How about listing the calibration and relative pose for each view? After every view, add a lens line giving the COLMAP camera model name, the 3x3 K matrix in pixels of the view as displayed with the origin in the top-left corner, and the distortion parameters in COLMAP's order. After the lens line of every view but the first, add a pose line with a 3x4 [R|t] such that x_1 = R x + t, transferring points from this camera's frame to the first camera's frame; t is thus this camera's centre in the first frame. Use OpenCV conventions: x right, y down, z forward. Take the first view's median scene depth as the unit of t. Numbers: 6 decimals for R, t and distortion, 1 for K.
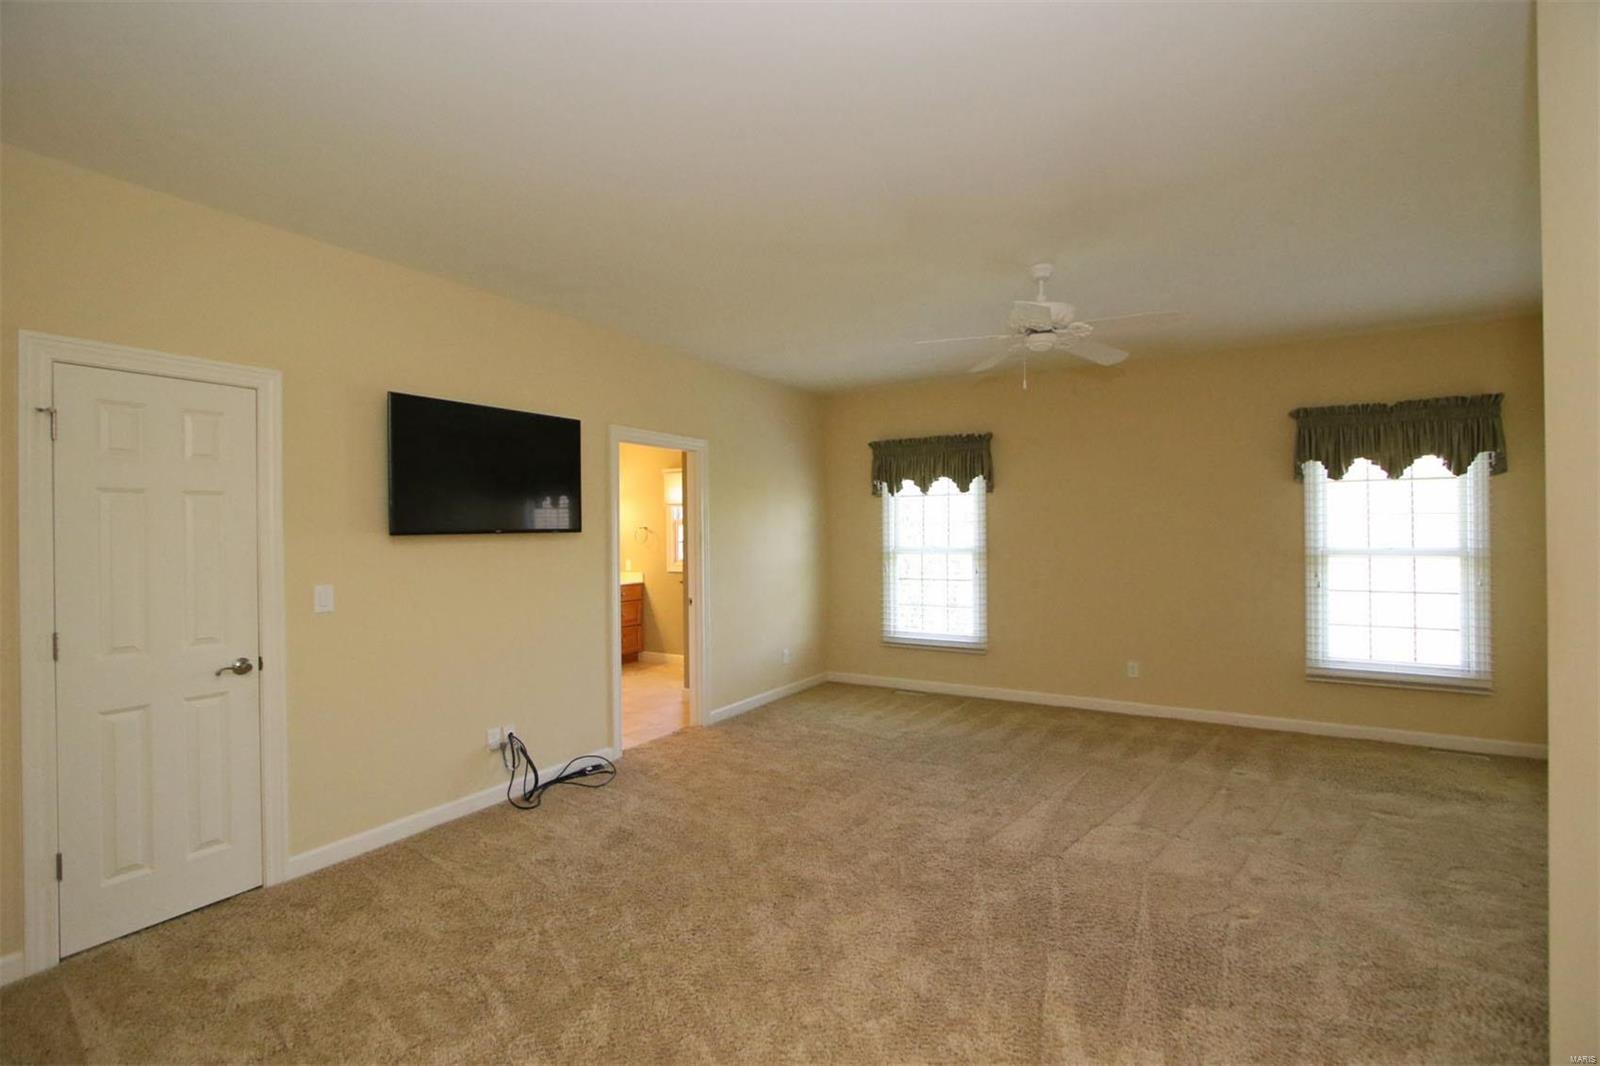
lens RADIAL K [[726.2, 0, 801.7], [0, 726.2, 526.2], [0, 0, 1]] dist [-0.020326, -0.000766]
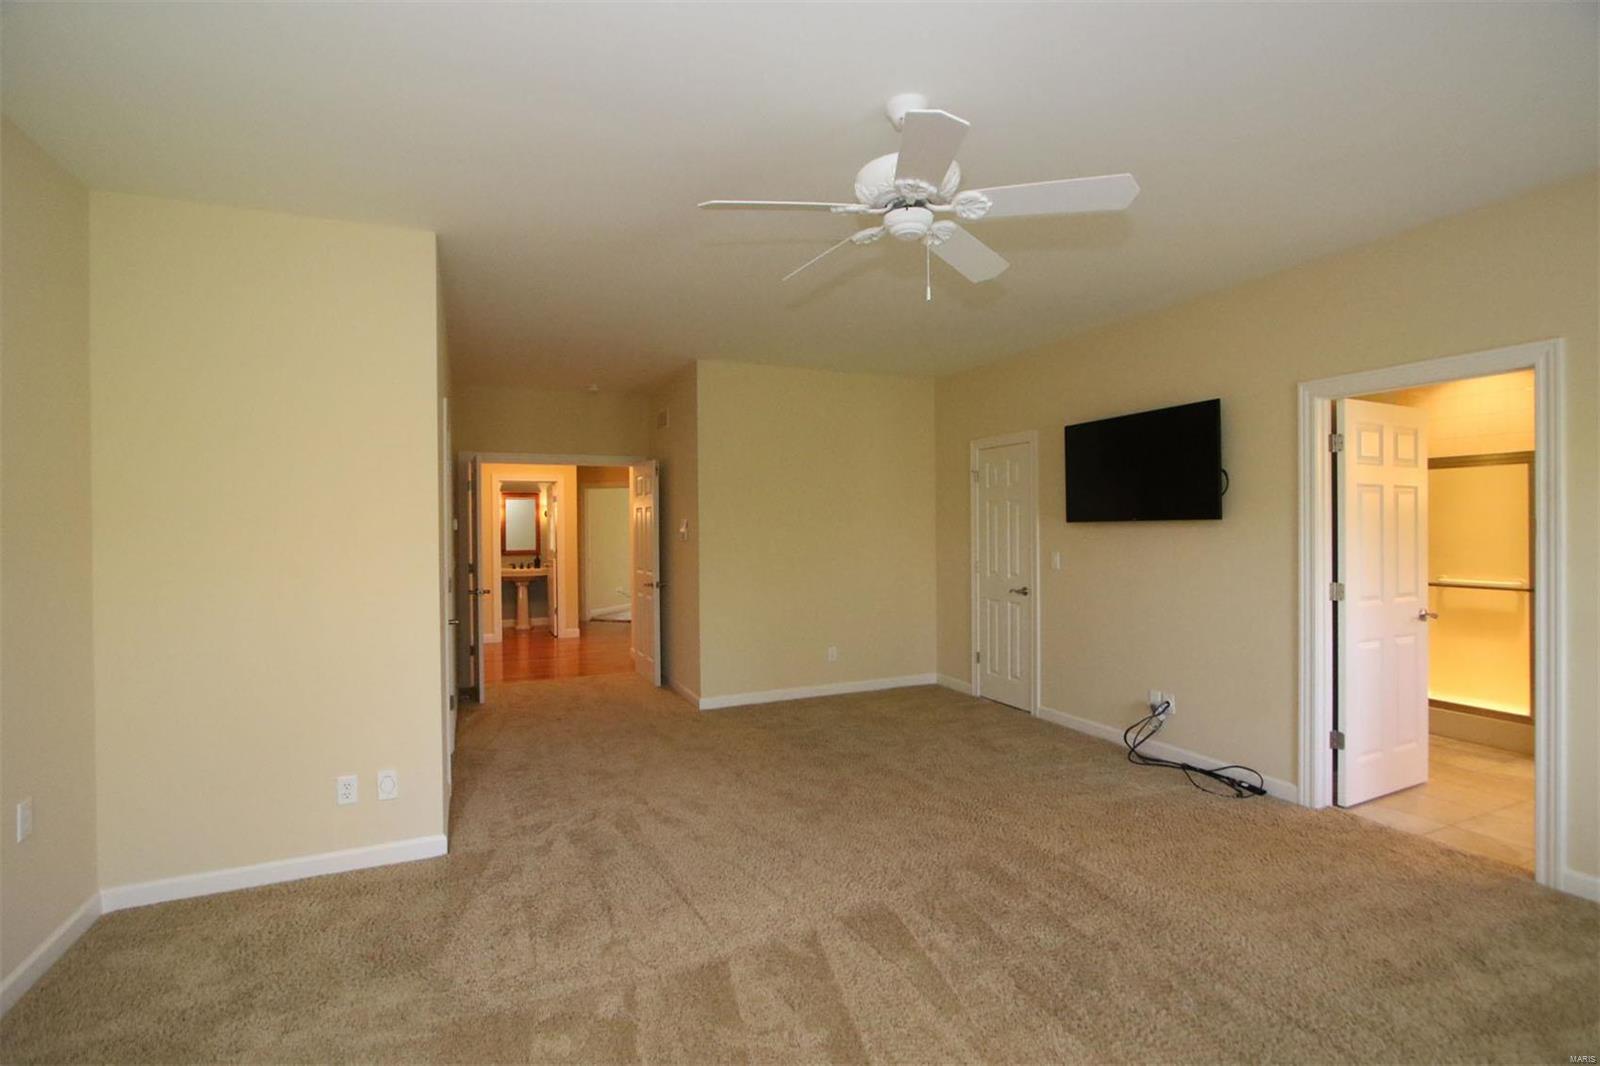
lens RADIAL K [[726.2, 0, 801.7], [0, 726.2, 526.2], [0, 0, 1]] dist [-0.020326, -0.000766]
pose [[-0.577938, 0.010719, -0.816011, 0.897067], [0.014346, 0.999893, 0.002974, 0.008477], [0.815955, -0.009988, -0.578029, 1.301662]]
